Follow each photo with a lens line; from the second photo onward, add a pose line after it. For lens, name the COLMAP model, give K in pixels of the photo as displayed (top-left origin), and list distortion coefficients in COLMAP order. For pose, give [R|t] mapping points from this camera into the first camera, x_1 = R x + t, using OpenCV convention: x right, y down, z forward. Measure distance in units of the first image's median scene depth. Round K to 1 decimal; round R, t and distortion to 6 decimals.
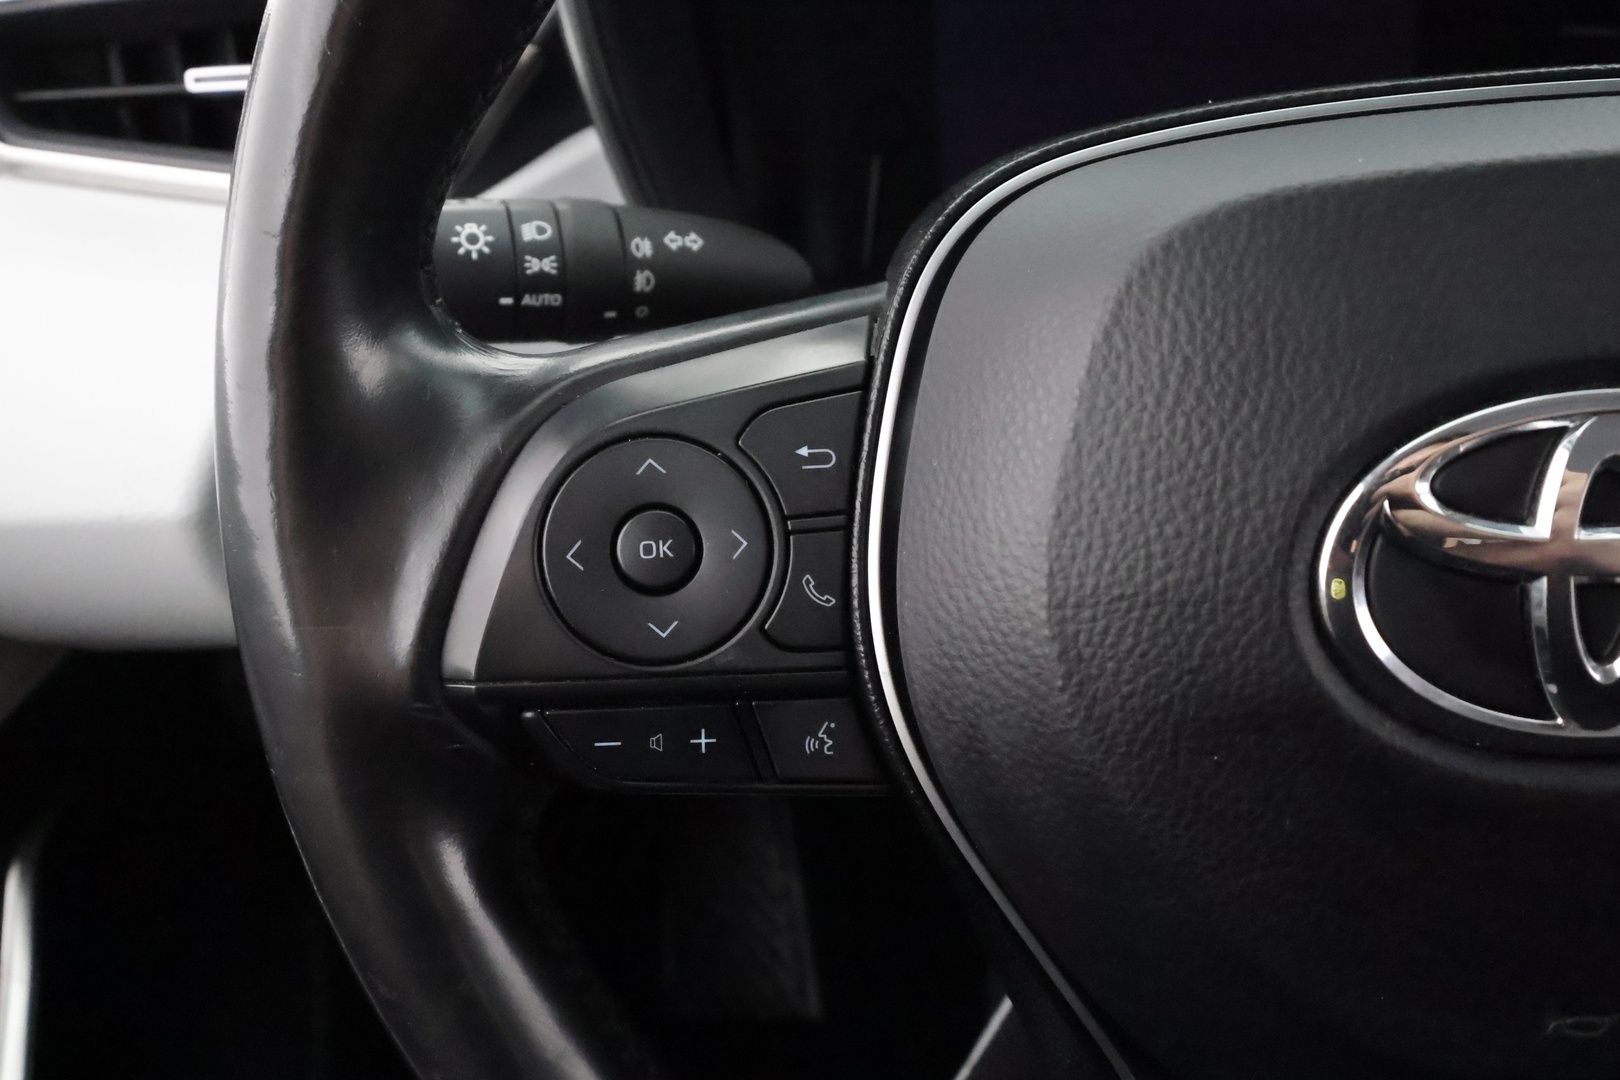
lens RADIAL K [[1320.1, 0, 814.3], [0, 1320.1, 492.8], [0, 0, 1]] dist [-0.003867, -0.000616]
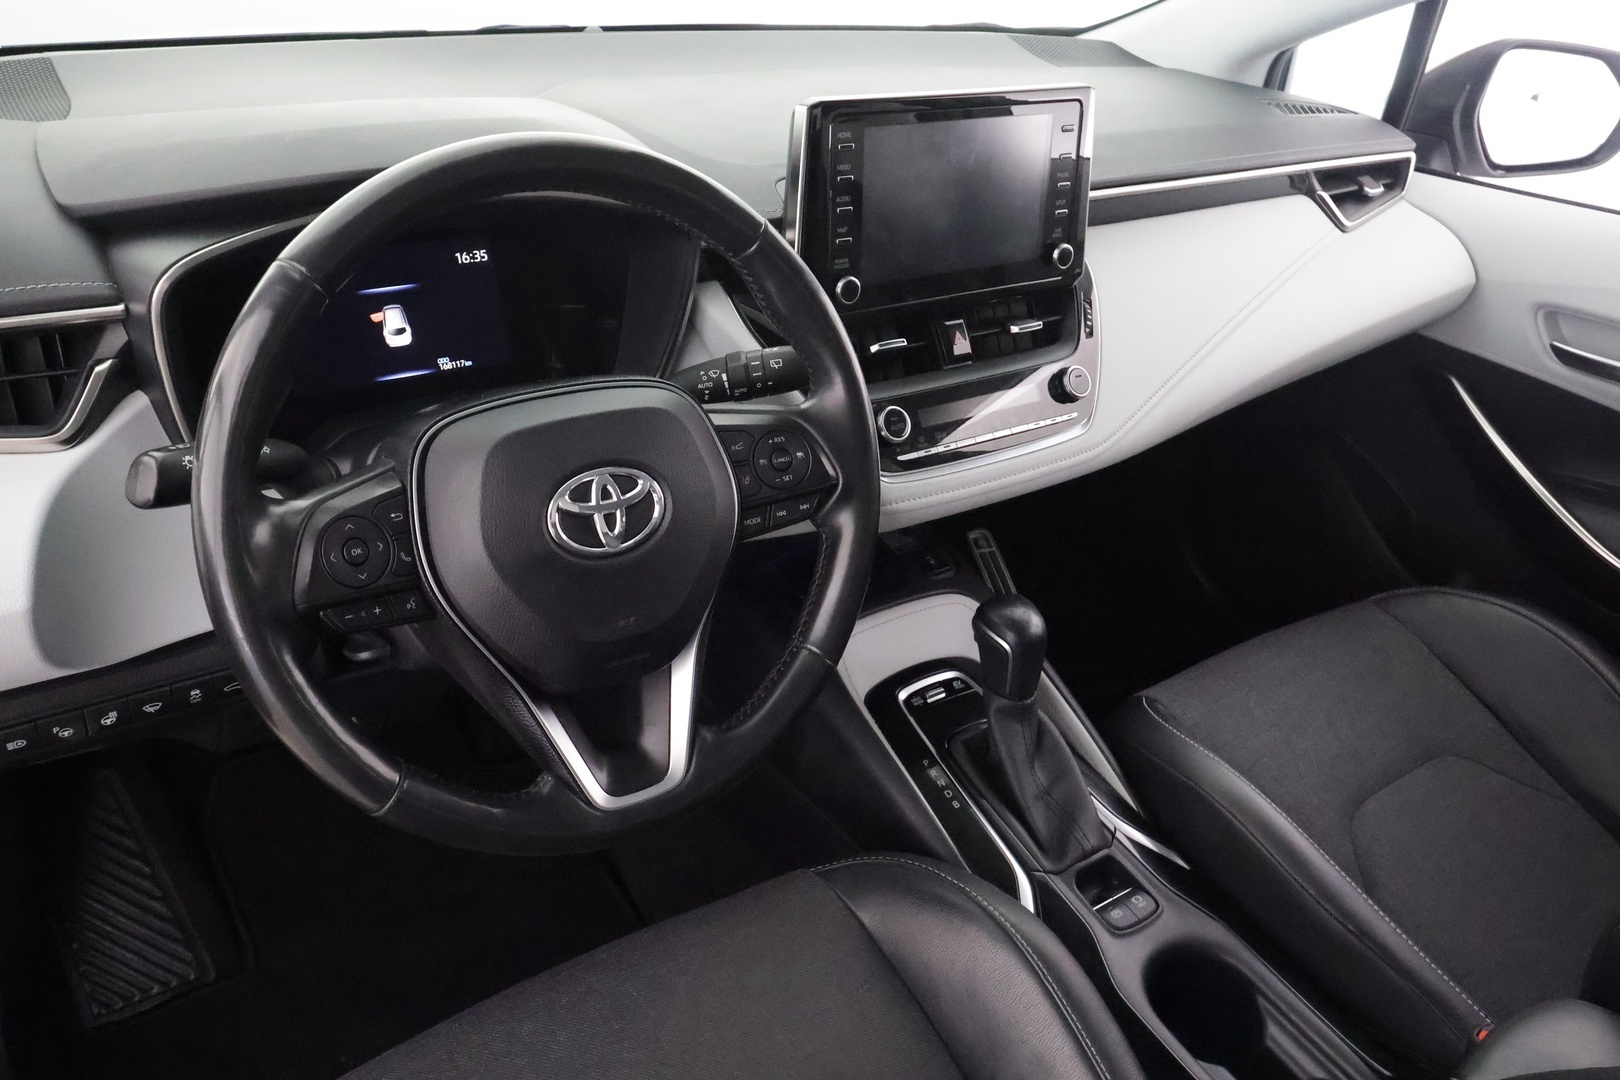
lens RADIAL K [[1306.4, 0, 815.7], [0, 1306.4, 600.8], [0, 0, 1]] dist [-0.002112, 0.012443]
pose [[0.768707, -0.189107, 0.611006, -1.194857], [0.186968, 0.980004, 0.068087, 0.148286], [-0.611664, 0.061899, 0.788693, -2.137863]]
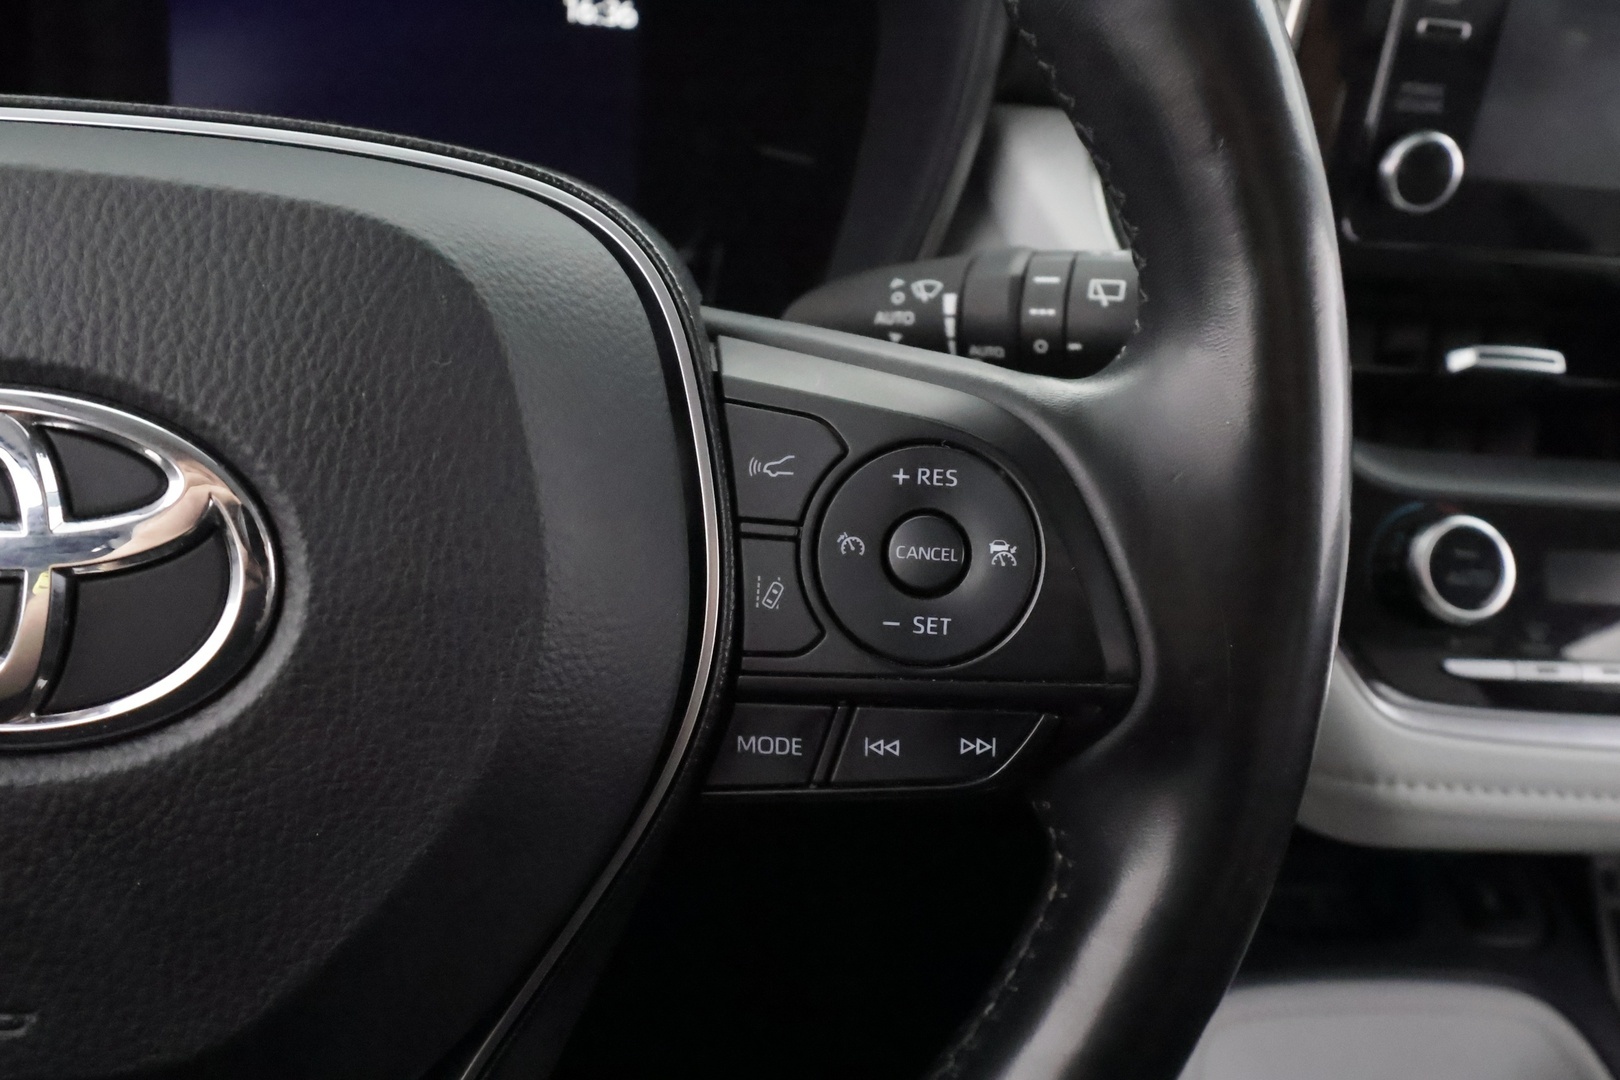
lens RADIAL K [[1306.4, 0, 815.7], [0, 1306.4, 600.8], [0, 0, 1]] dist [-0.002112, 0.012443]
pose [[0.964106, 0.089770, 0.249882, 0.748259], [-0.083133, 0.995851, -0.037009, 0.069035], [-0.252167, 0.014908, 0.967569, -0.107834]]
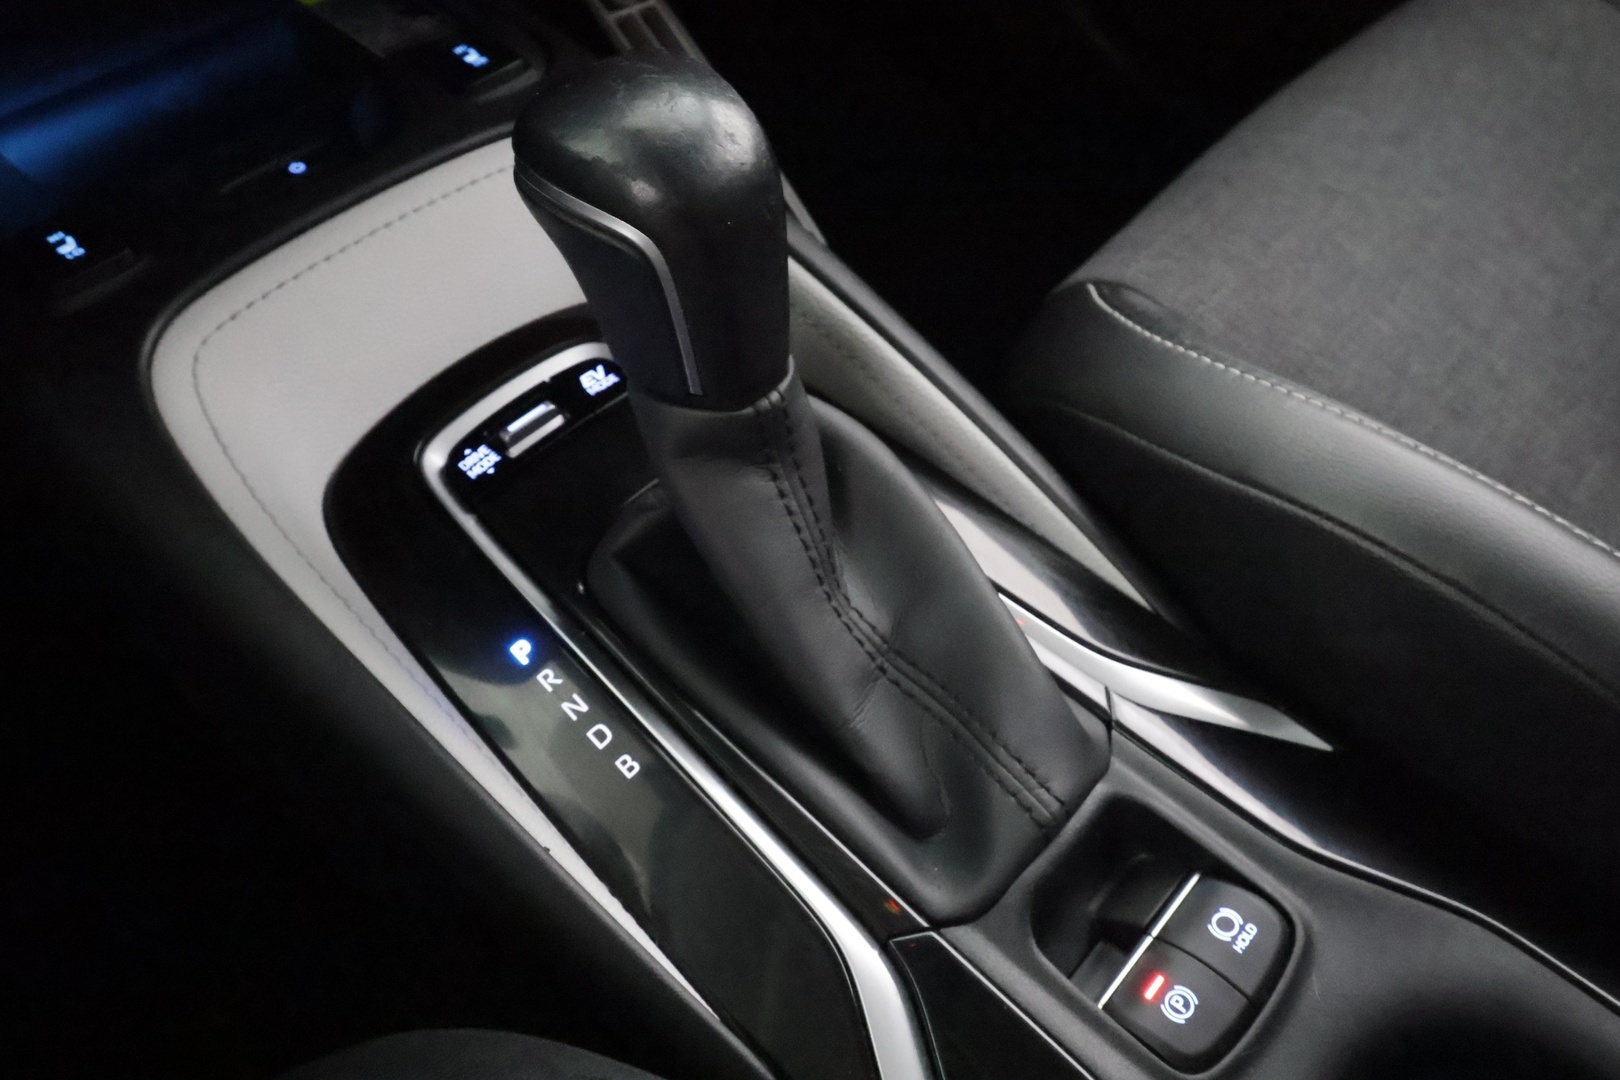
lens RADIAL K [[1306.4, 0, 815.7], [0, 1306.4, 600.8], [0, 0, 1]] dist [-0.002112, 0.012443]
pose [[0.634768, -0.529264, 0.562982, 1.439717], [0.405485, 0.848369, 0.340370, 0.716451], [-0.657762, 0.012225, 0.753127, 0.124216]]
